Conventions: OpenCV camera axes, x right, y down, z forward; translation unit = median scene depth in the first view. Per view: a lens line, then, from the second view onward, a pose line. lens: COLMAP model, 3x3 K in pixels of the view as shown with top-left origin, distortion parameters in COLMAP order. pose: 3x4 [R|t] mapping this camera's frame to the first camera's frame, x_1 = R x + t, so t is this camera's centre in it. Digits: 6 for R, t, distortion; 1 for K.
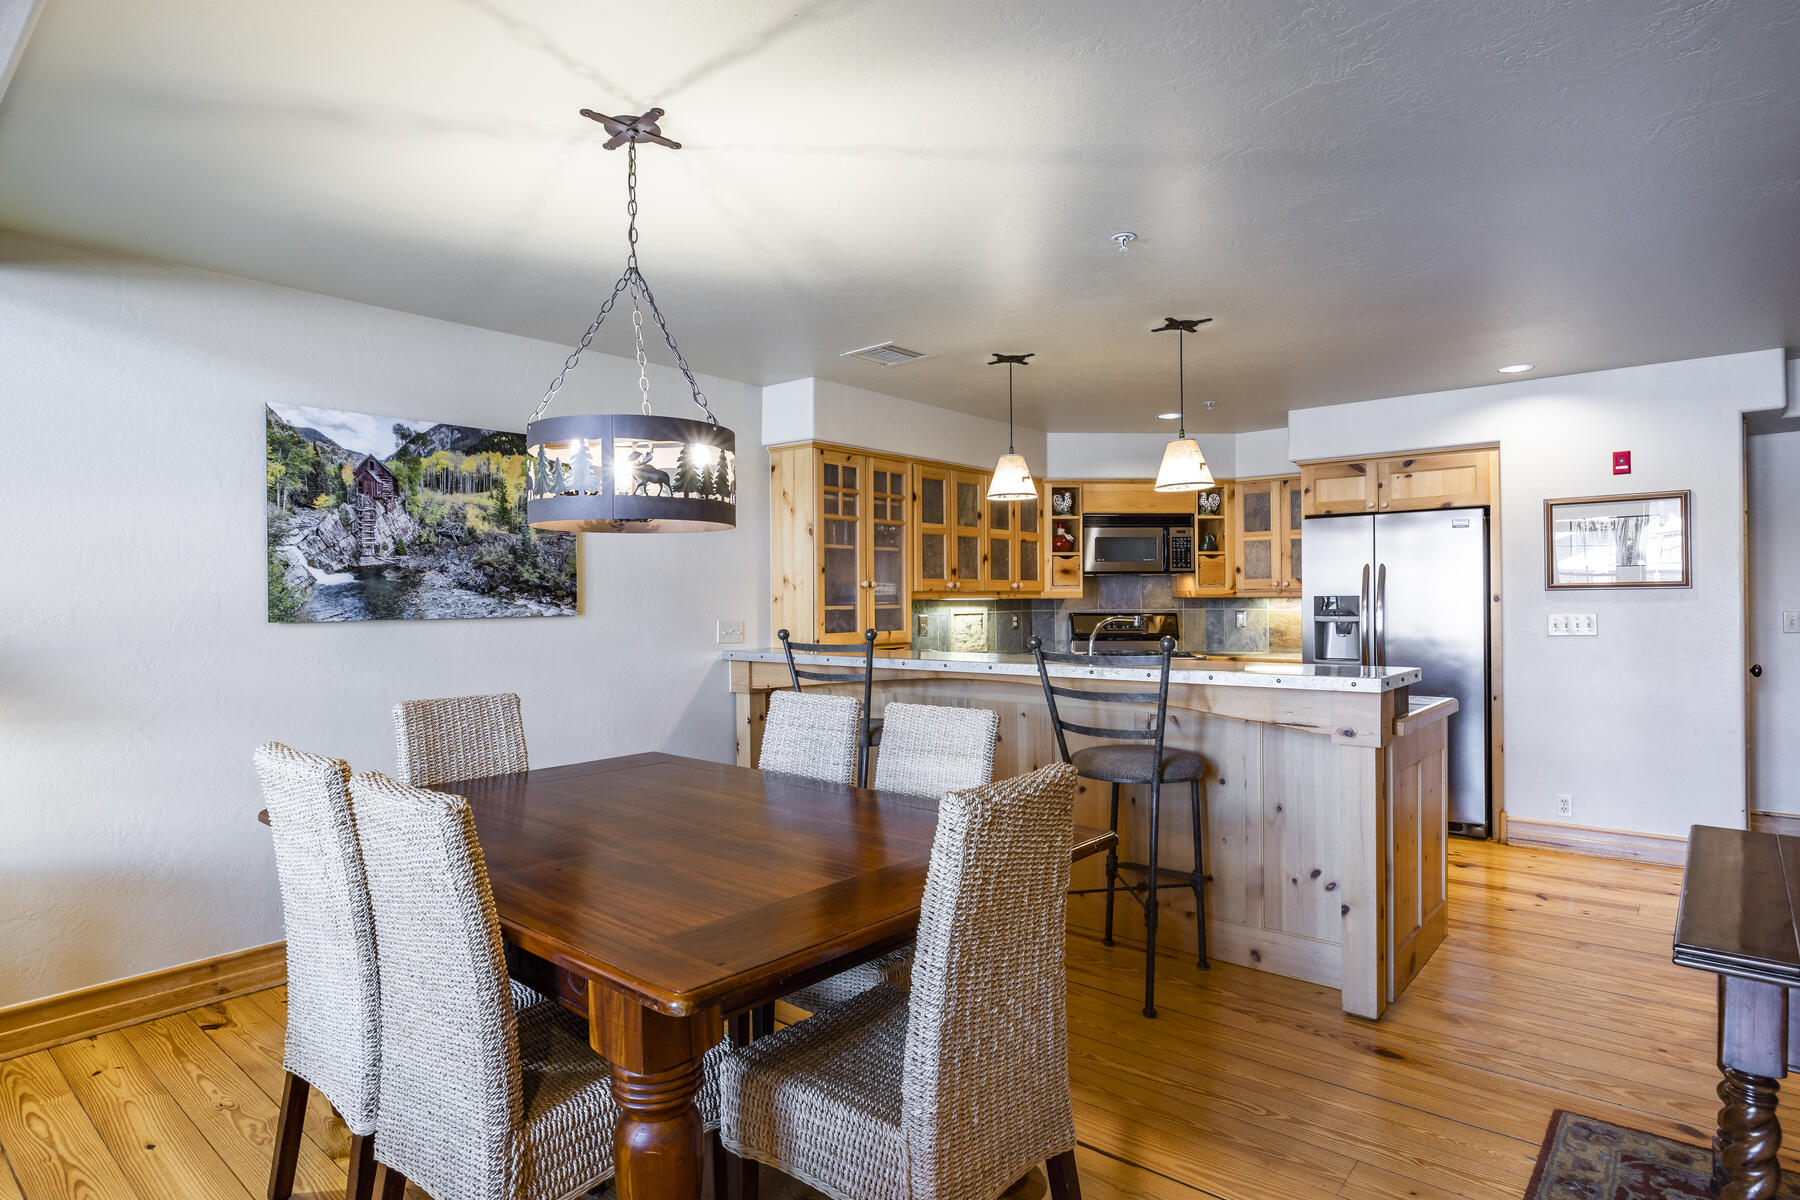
lens RADIAL K [[964.3, 0, 892.5], [0, 964.3, 602.0], [0, 0, 1]] dist [-0.005578, -0.001067]
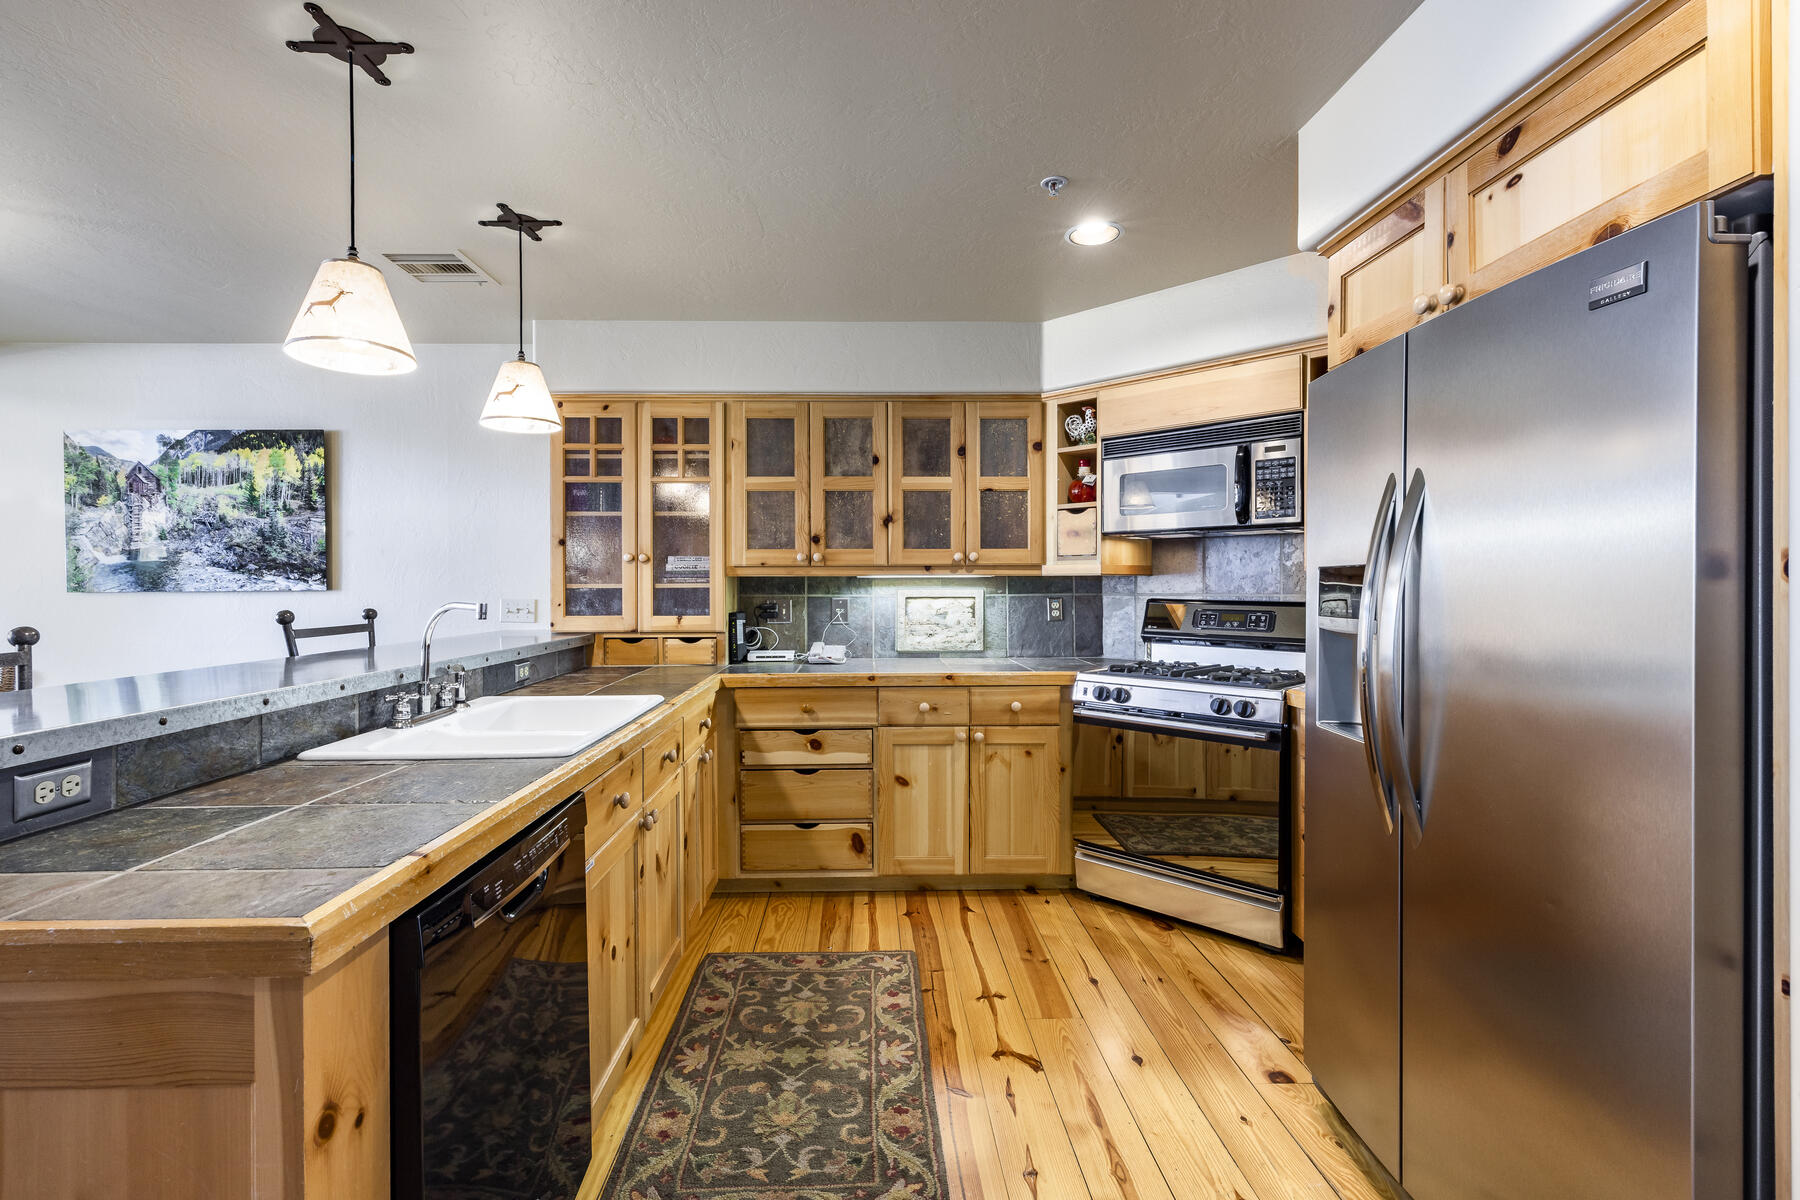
lens RADIAL K [[798.5, 0, 907.8], [0, 798.5, 592.4], [0, 0, 1]] dist [0.006719, -0.001295]
pose [[0.668685, 0.013321, -0.743426, 0.649908], [-0.004022, 0.999890, 0.014299, 0.000254], [0.743535, -0.006571, 0.668665, 0.733383]]
